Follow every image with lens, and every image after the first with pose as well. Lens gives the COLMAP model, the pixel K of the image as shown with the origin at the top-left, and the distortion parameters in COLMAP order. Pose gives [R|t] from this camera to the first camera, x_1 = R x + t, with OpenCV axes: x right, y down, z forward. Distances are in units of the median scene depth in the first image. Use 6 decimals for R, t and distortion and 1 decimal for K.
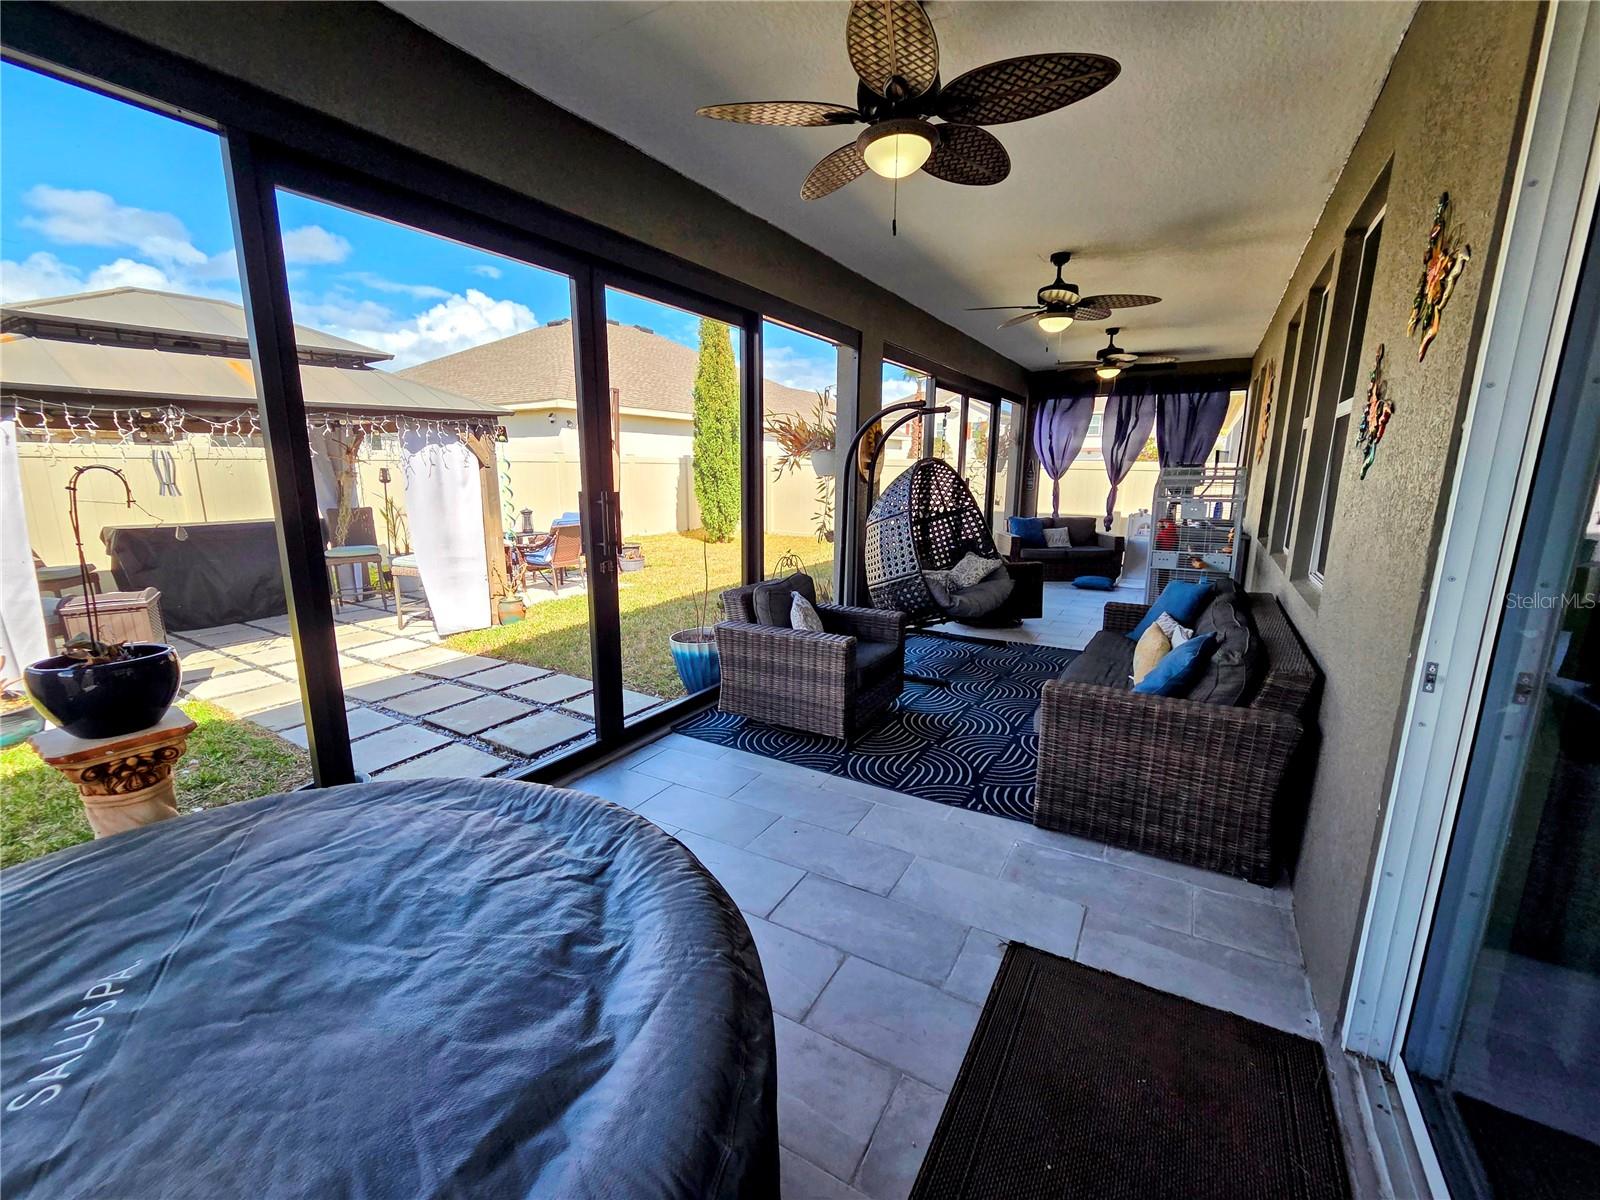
lens RADIAL K [[658.7, 0, 793.6], [0, 658.7, 596.2], [0, 0, 1]] dist [0.001415, -0.000011]
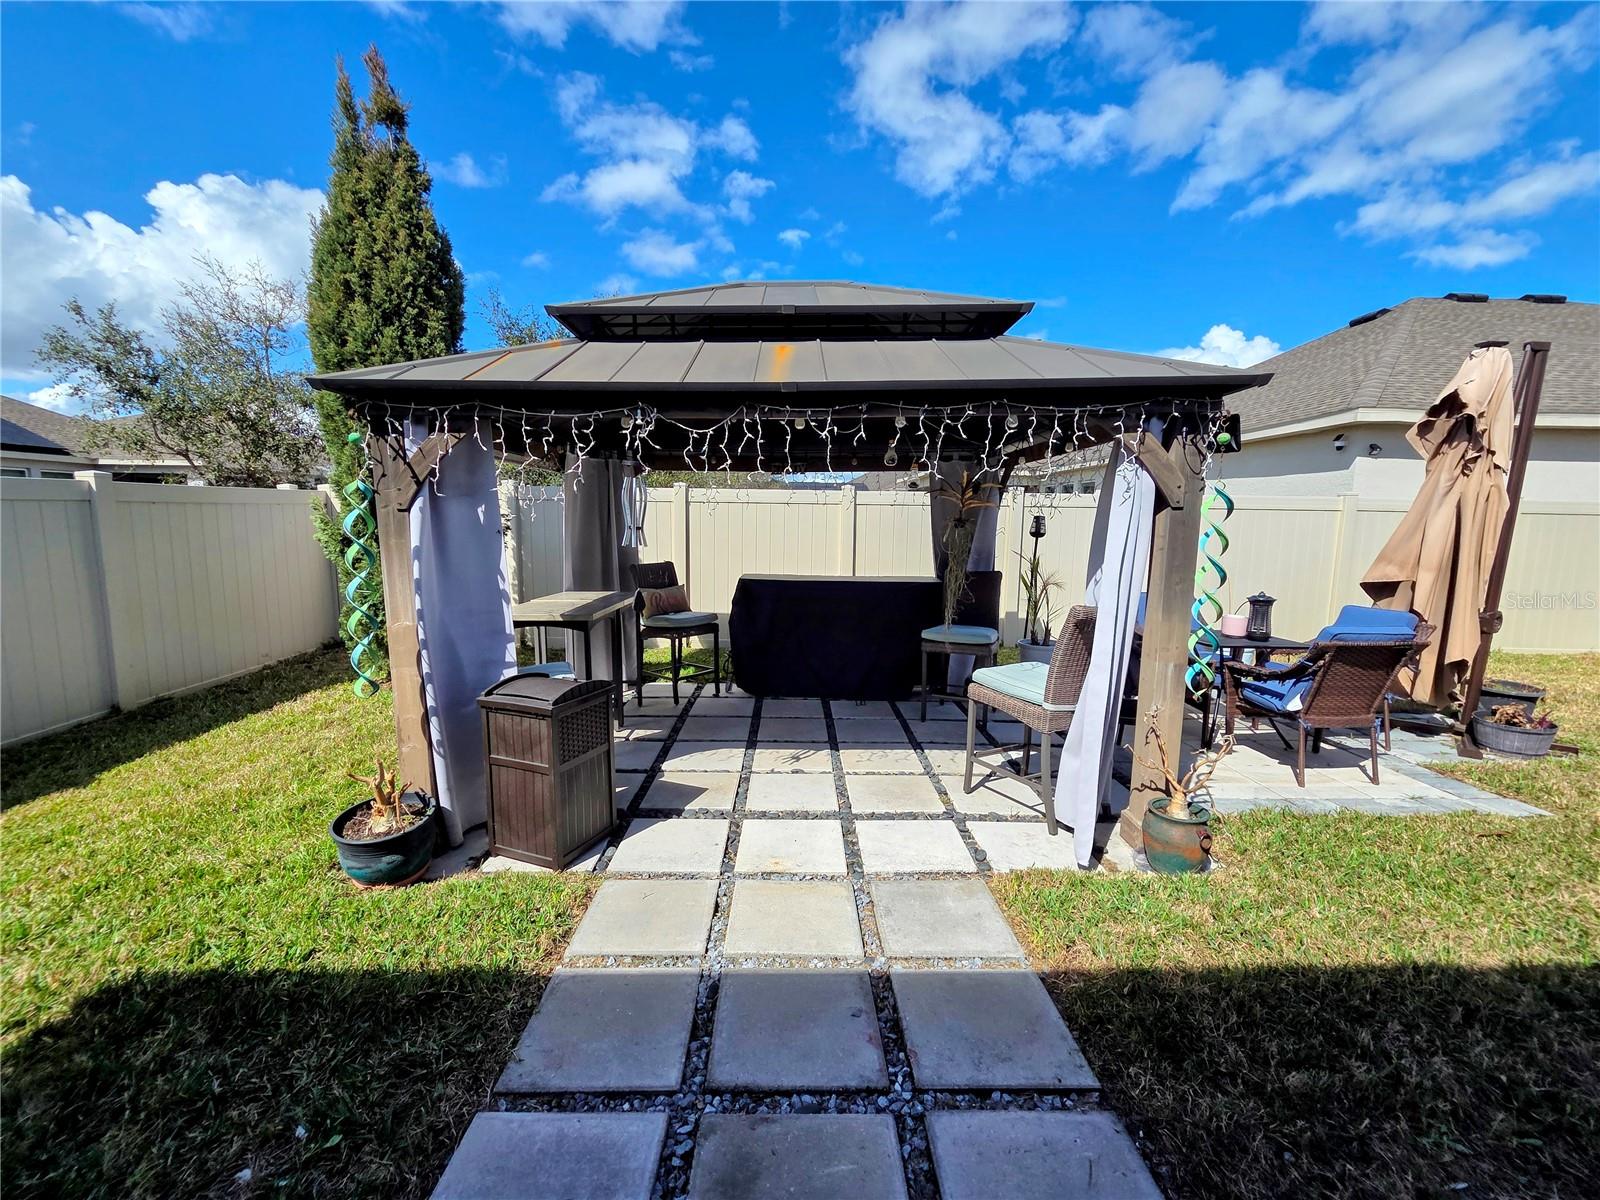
lens RADIAL K [[658.7, 0, 799.9], [0, 658.7, 608.3], [0, 0, 1]] dist [0.001415, -0.000011]
pose [[0.539307, 0.123457, -0.833011, -0.174799], [-0.174256, 0.984146, 0.033039, -0.078470], [0.823883, 0.127339, 0.552270, 0.430610]]
